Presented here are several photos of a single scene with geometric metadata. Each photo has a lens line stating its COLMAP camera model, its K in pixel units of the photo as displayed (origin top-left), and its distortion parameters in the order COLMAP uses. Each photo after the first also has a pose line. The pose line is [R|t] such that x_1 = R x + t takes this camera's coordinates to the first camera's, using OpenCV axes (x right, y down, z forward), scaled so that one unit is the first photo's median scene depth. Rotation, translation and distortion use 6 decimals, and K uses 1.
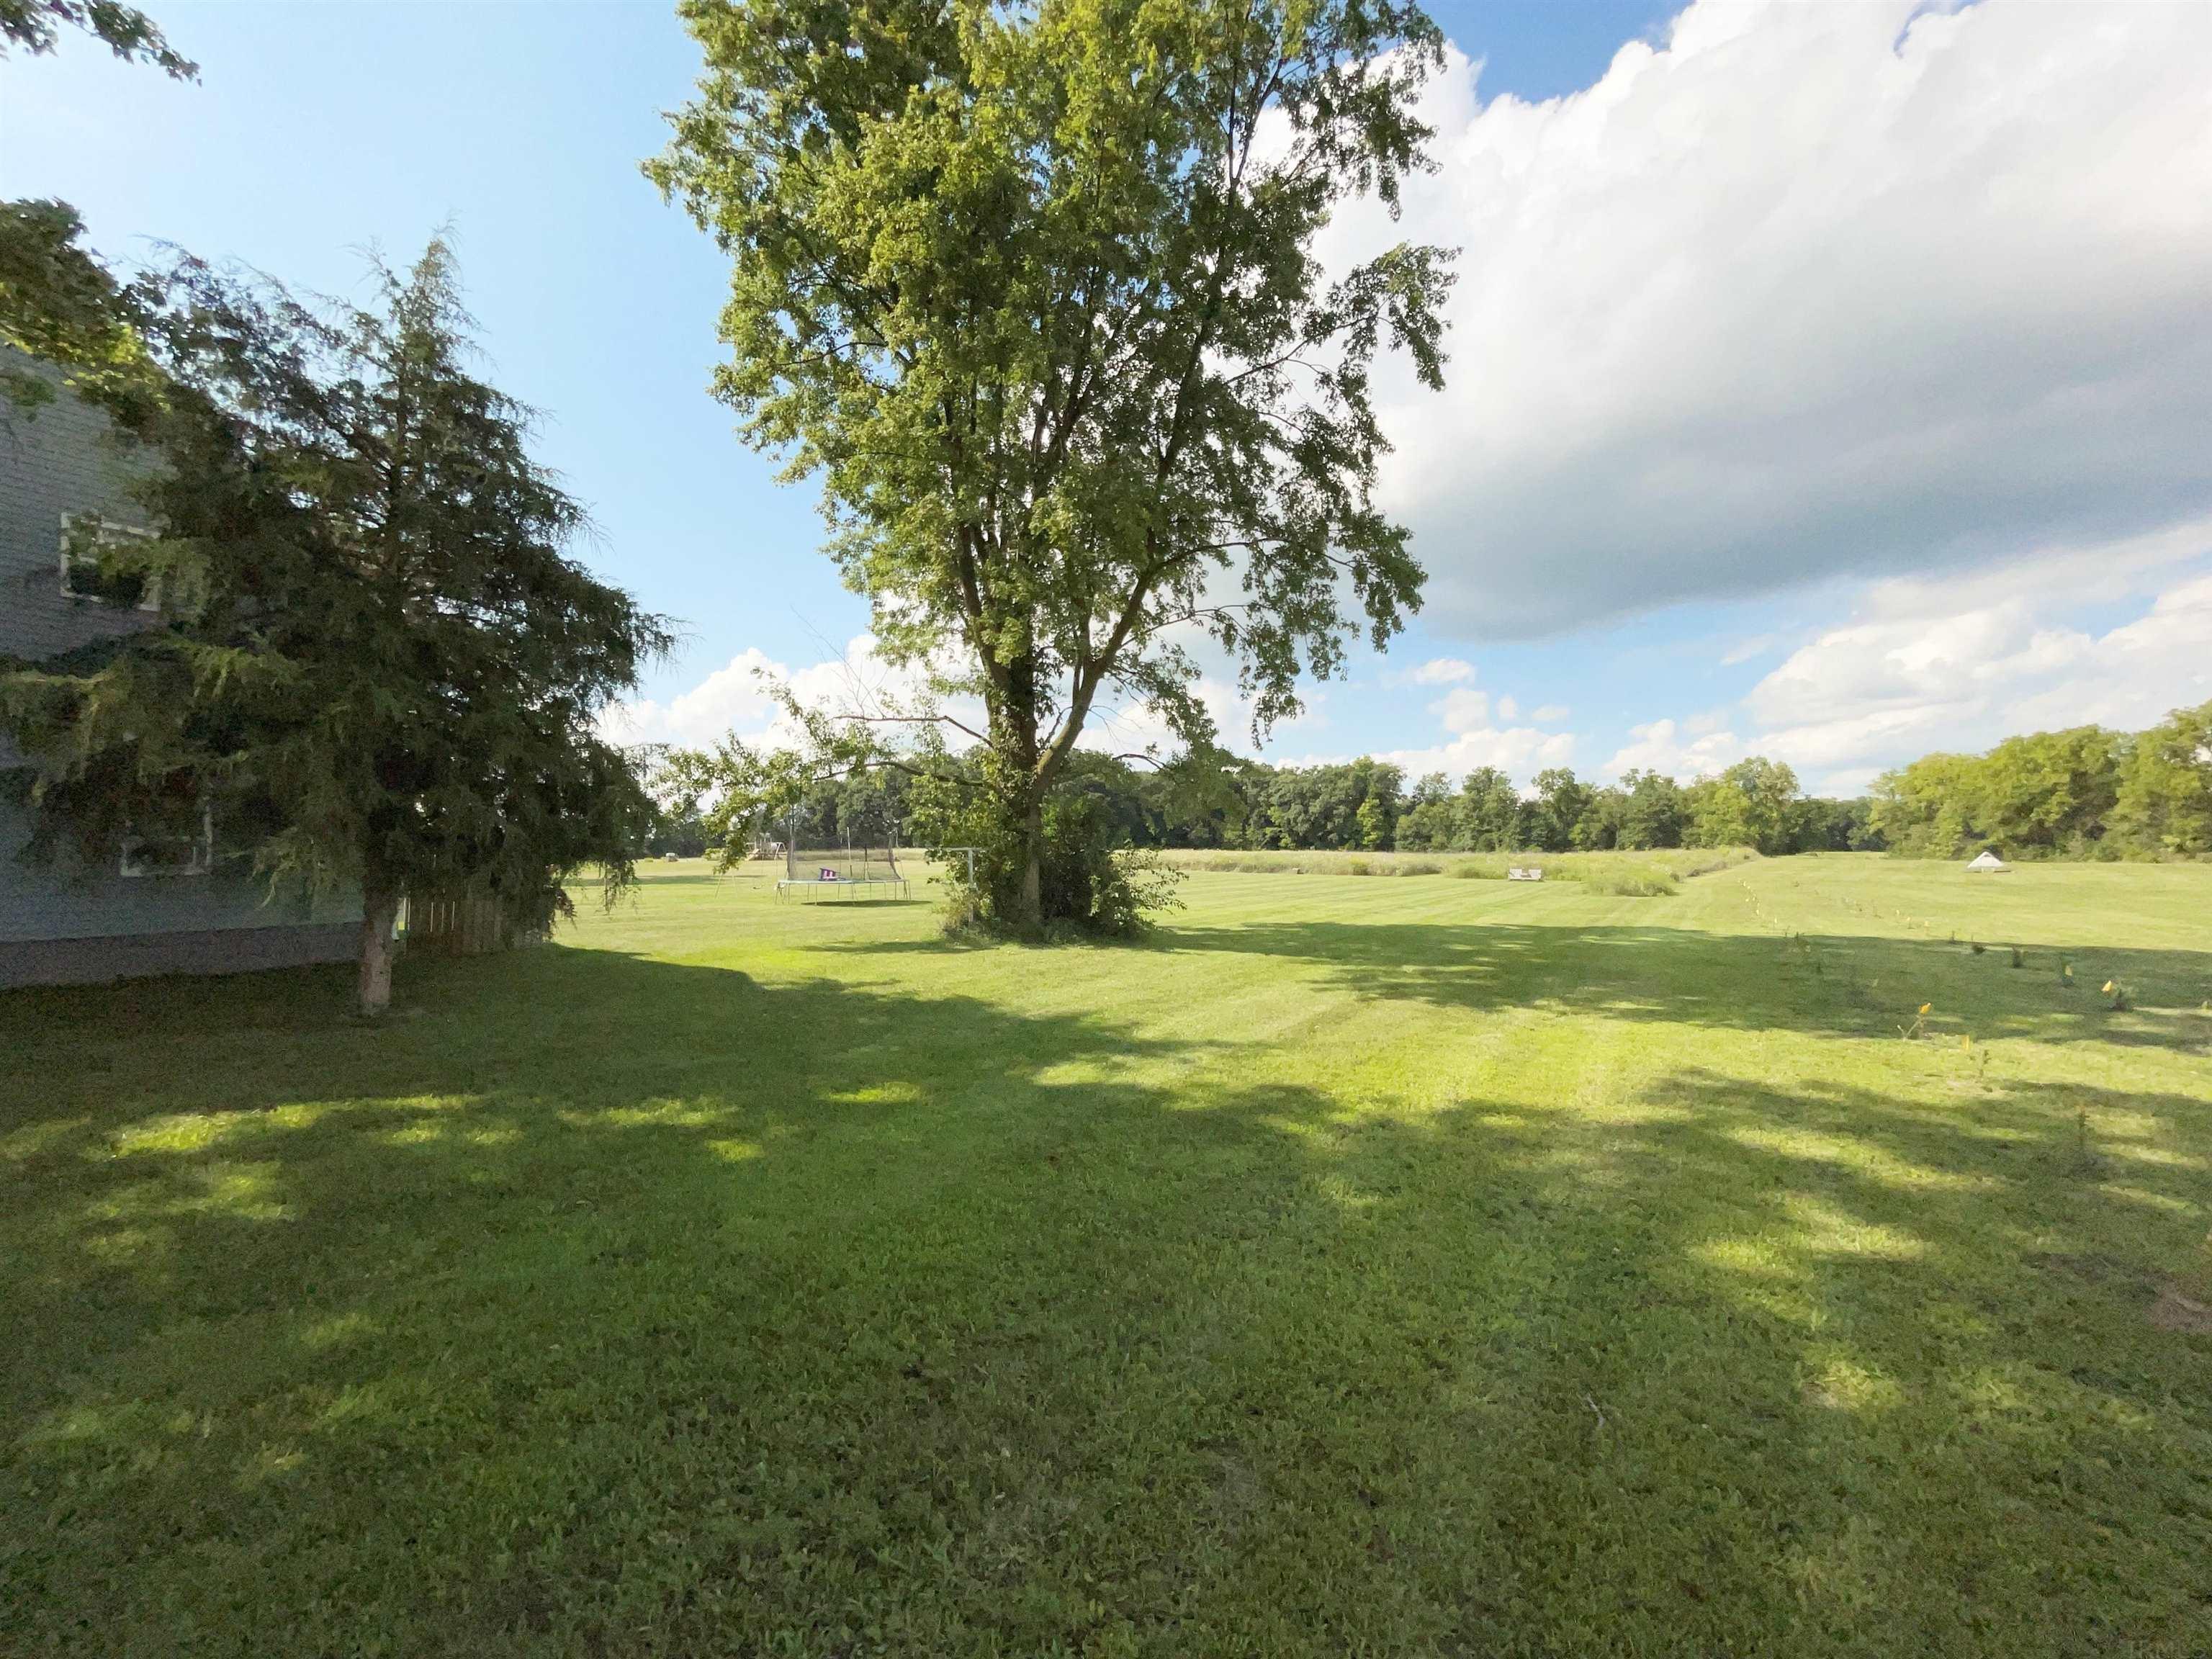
lens RADIAL K [[896.3, 0, 1115.5], [0, 896.3, 824.4], [0, 0, 1]] dist [-0.003676, -0.001406]
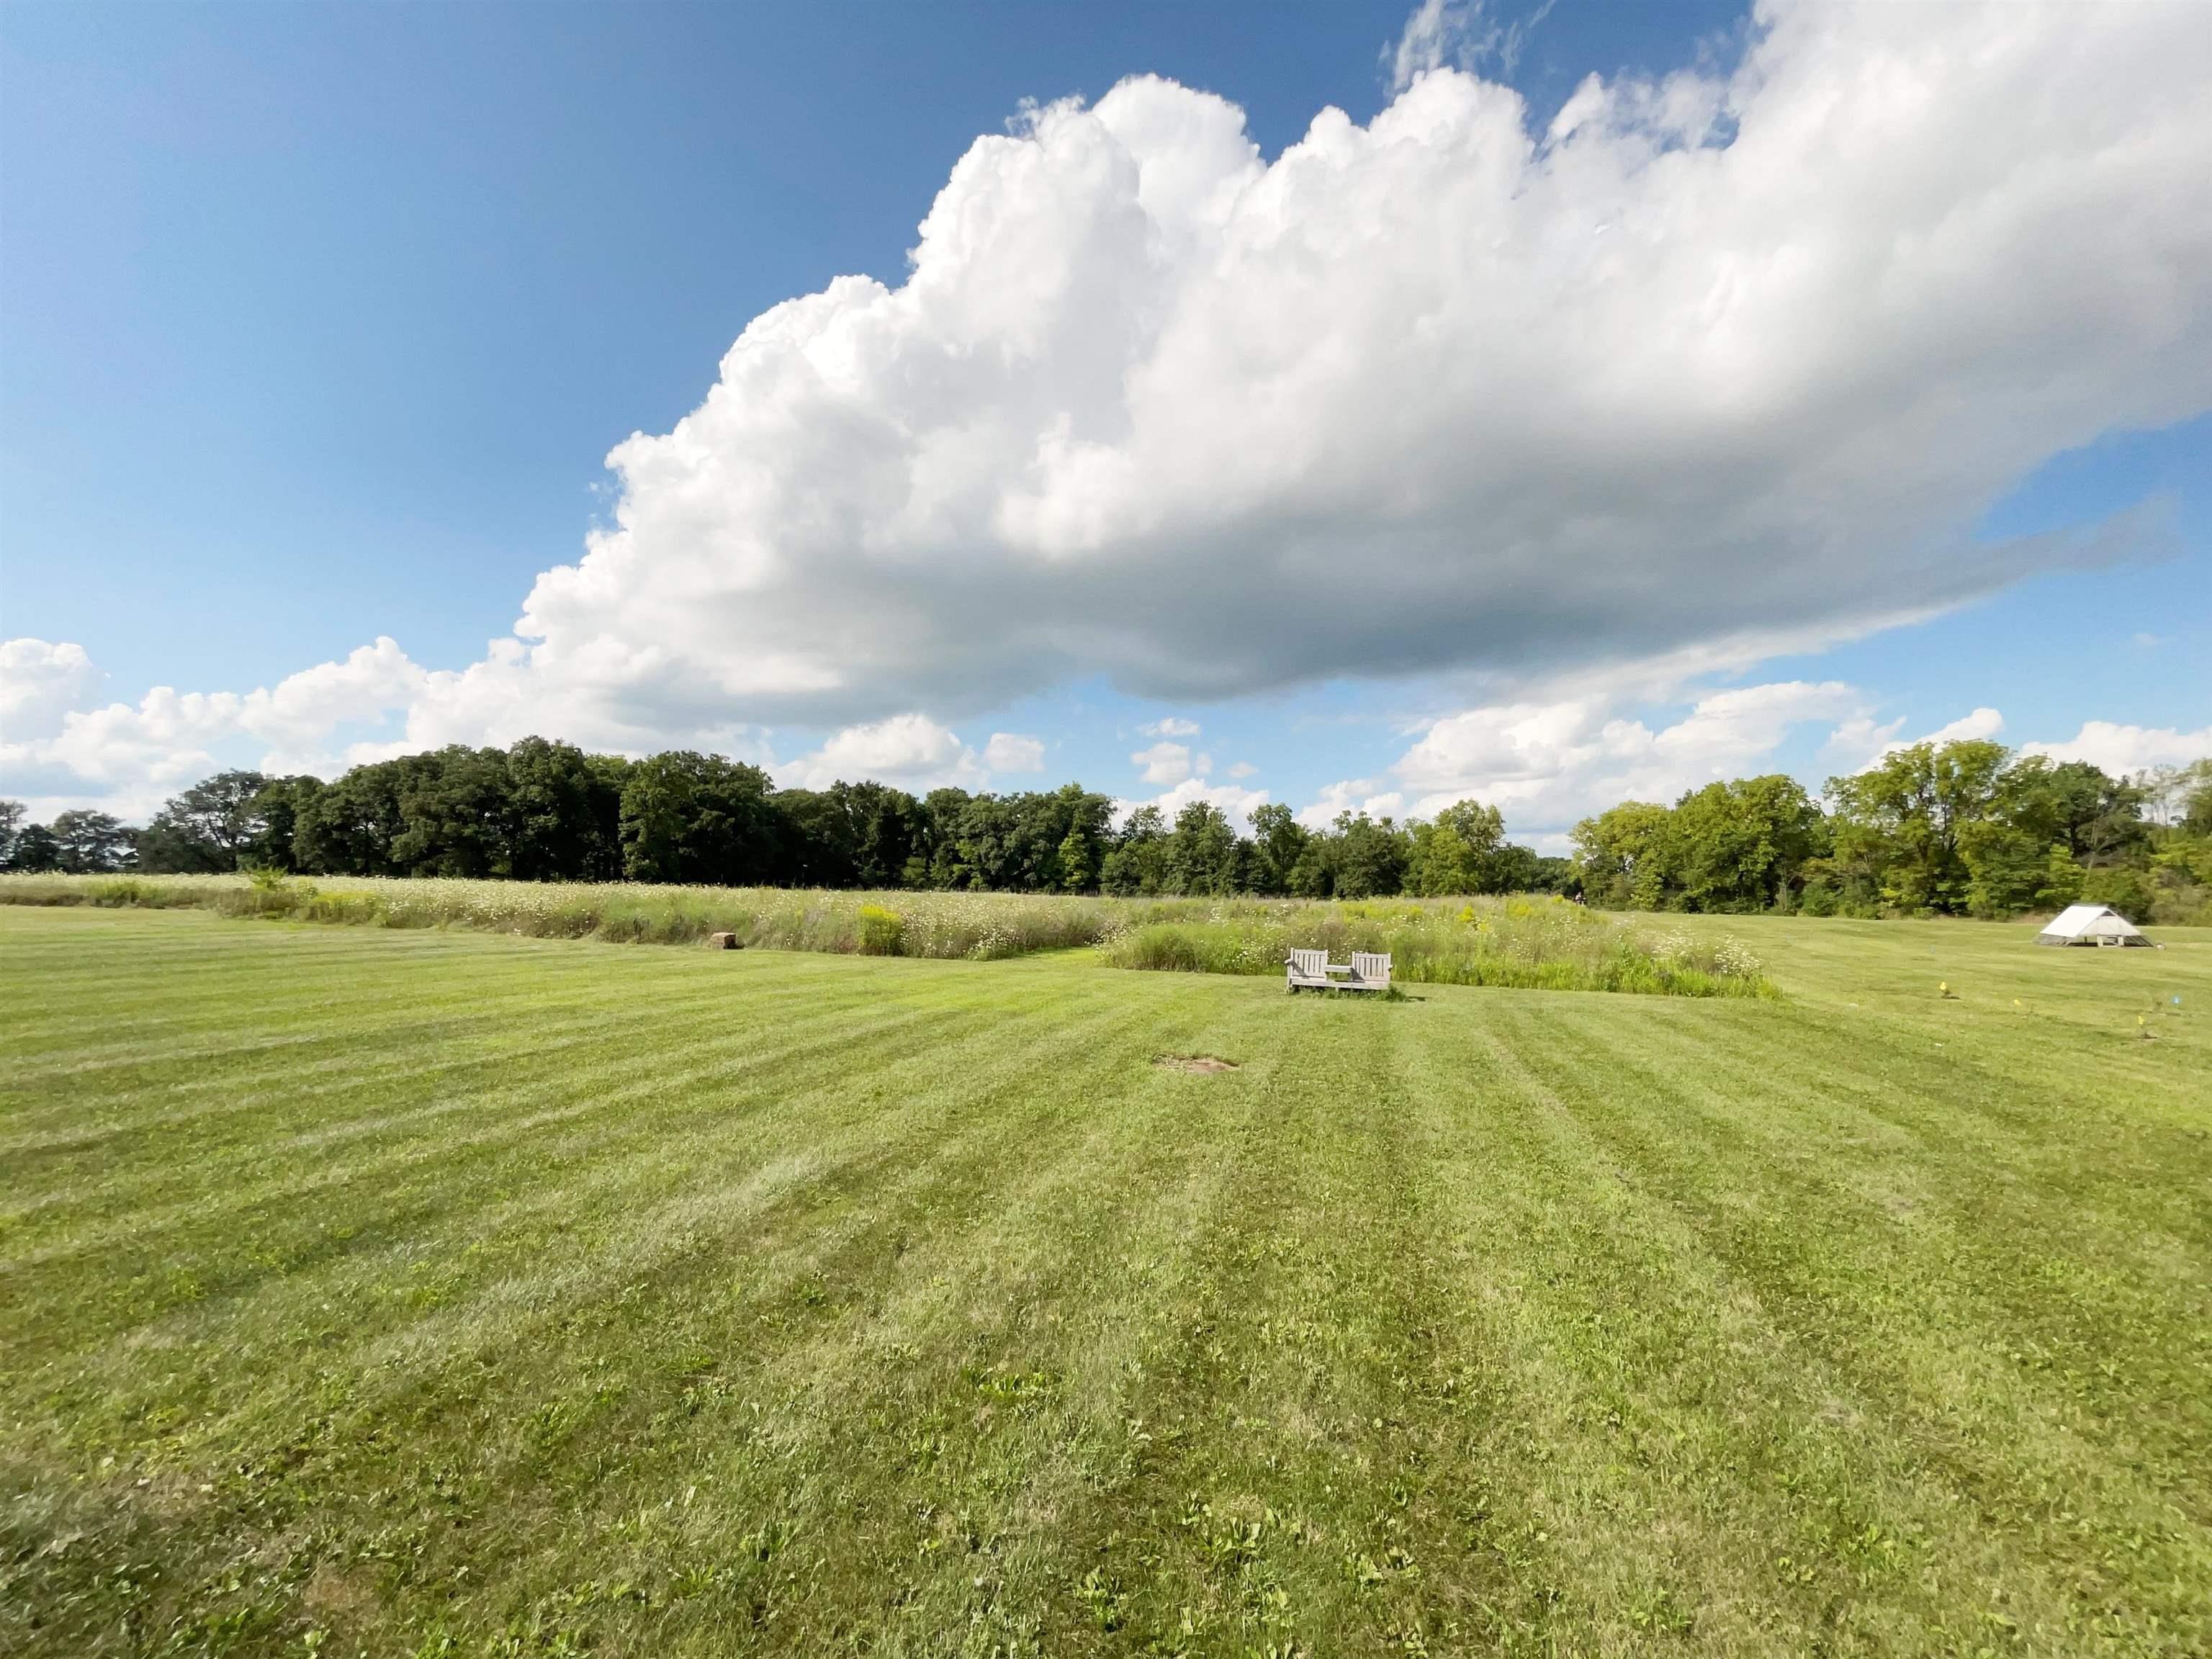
lens RADIAL K [[896.3, 0, 1112.7], [0, 896.3, 816.8], [0, 0, 1]] dist [-0.003676, -0.001406]
pose [[0.955660, 0.040014, 0.291742, 0.073221], [-0.023818, 0.997982, -0.058858, 0.005937], [-0.293508, 0.049300, 0.954685, 0.181387]]
